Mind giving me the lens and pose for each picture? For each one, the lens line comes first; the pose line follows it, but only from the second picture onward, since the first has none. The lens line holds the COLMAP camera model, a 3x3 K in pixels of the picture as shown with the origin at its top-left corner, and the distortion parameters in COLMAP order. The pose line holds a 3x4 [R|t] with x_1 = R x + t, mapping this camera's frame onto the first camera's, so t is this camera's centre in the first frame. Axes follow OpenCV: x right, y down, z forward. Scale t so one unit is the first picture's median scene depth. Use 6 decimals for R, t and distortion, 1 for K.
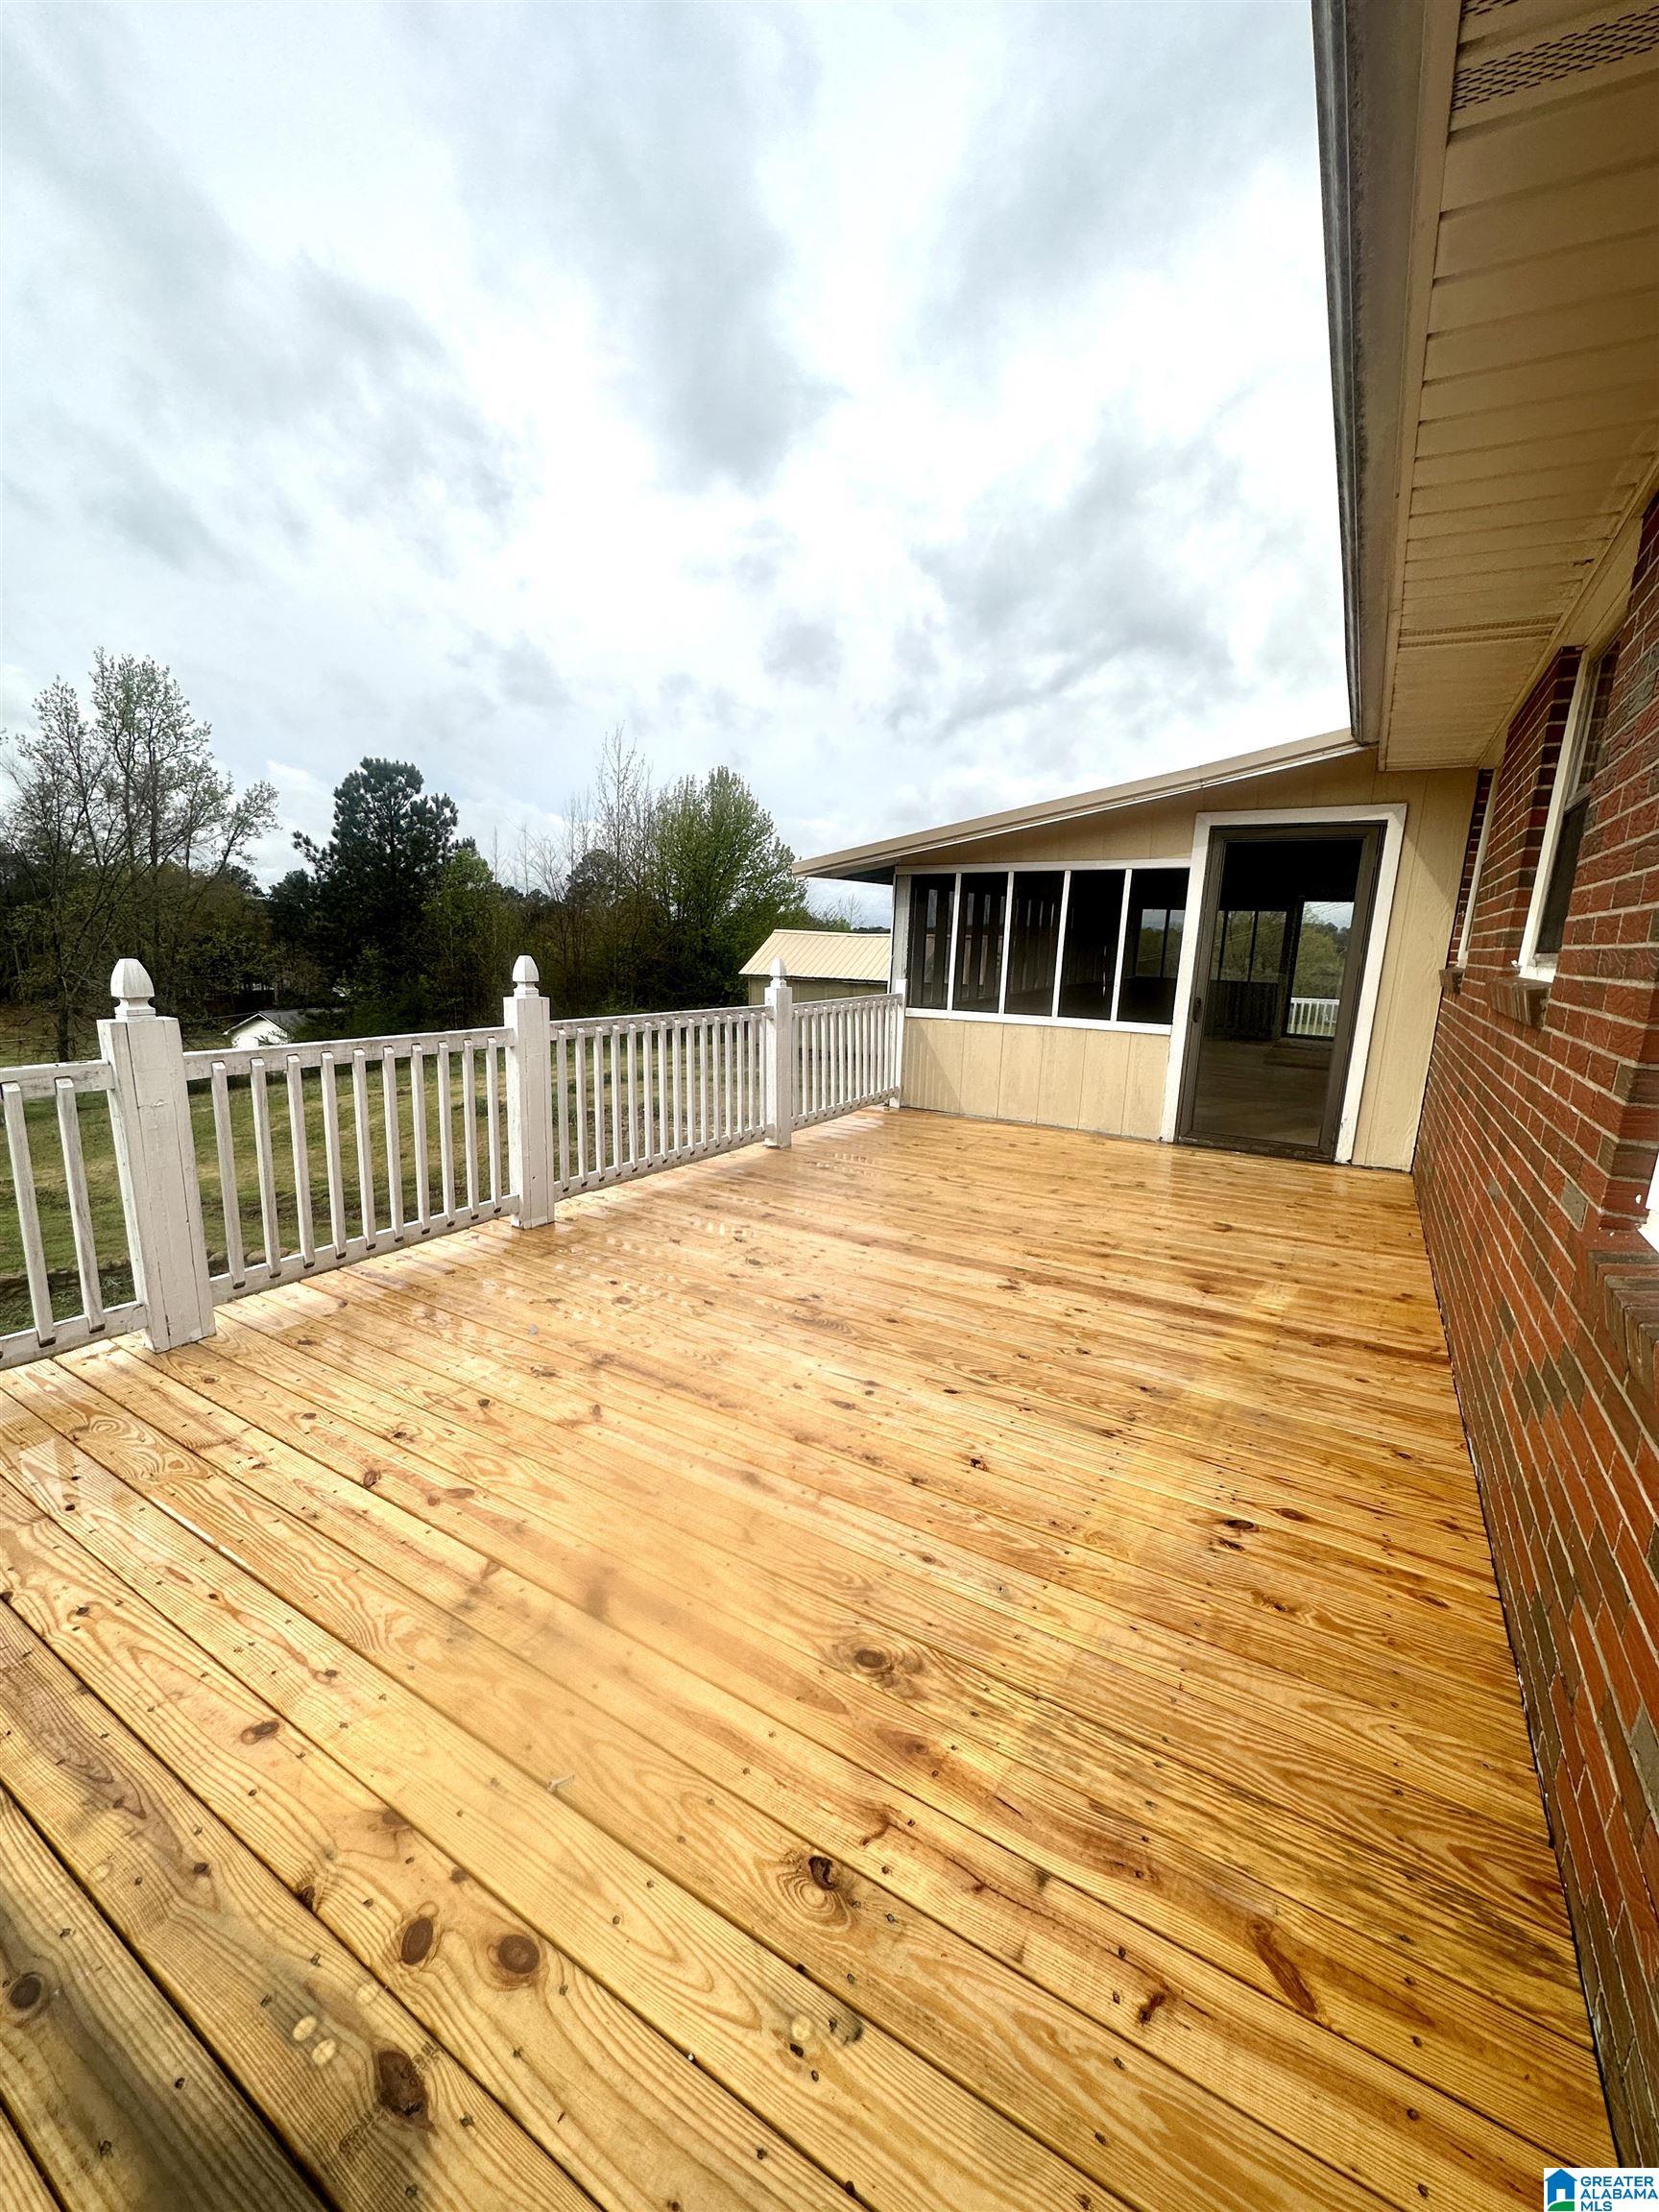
lens RADIAL K [[886.5, 0, 819.3], [0, 886.5, 1106.3], [0, 0, 1]] dist [-0.001684, -0.000150]
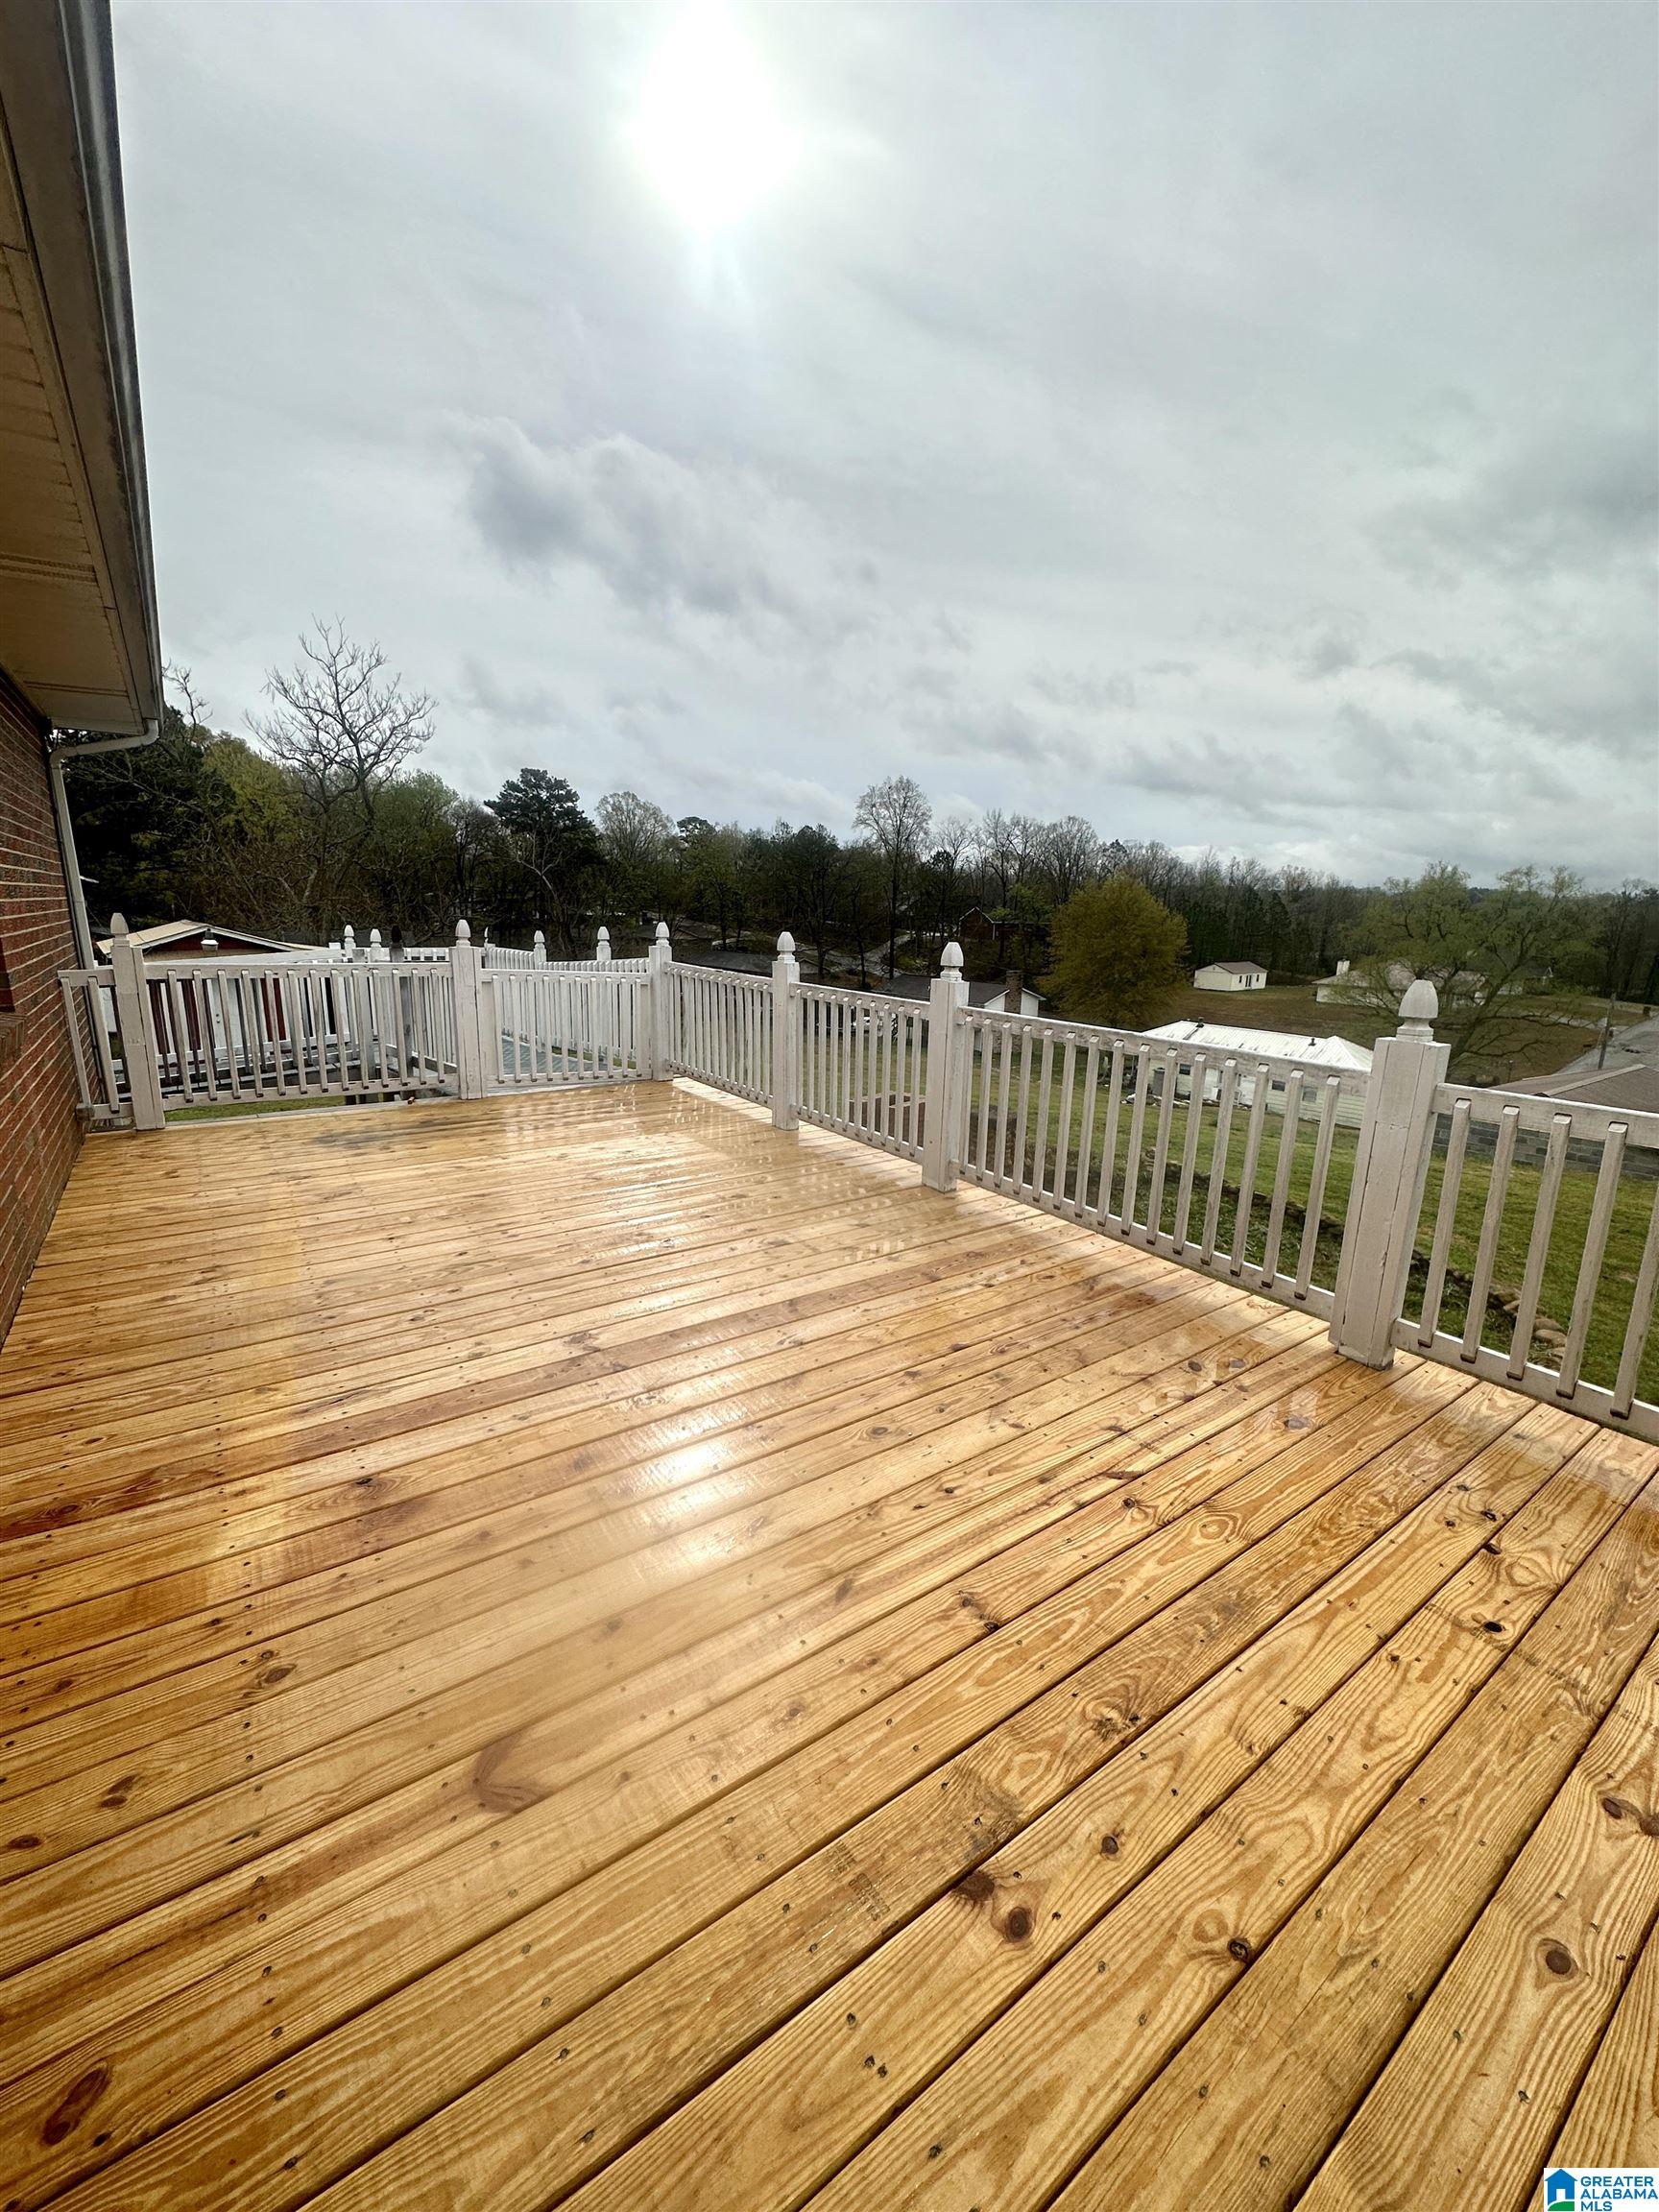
lens RADIAL K [[886.5, 0, 817.3], [0, 886.5, 1108.0], [0, 0, 1]] dist [-0.001684, -0.000150]
pose [[-0.405020, 0.149116, -0.902066, 0.776104], [-0.213903, 0.943777, 0.252051, -0.223428], [0.888935, 0.295040, -0.350352, 1.347008]]
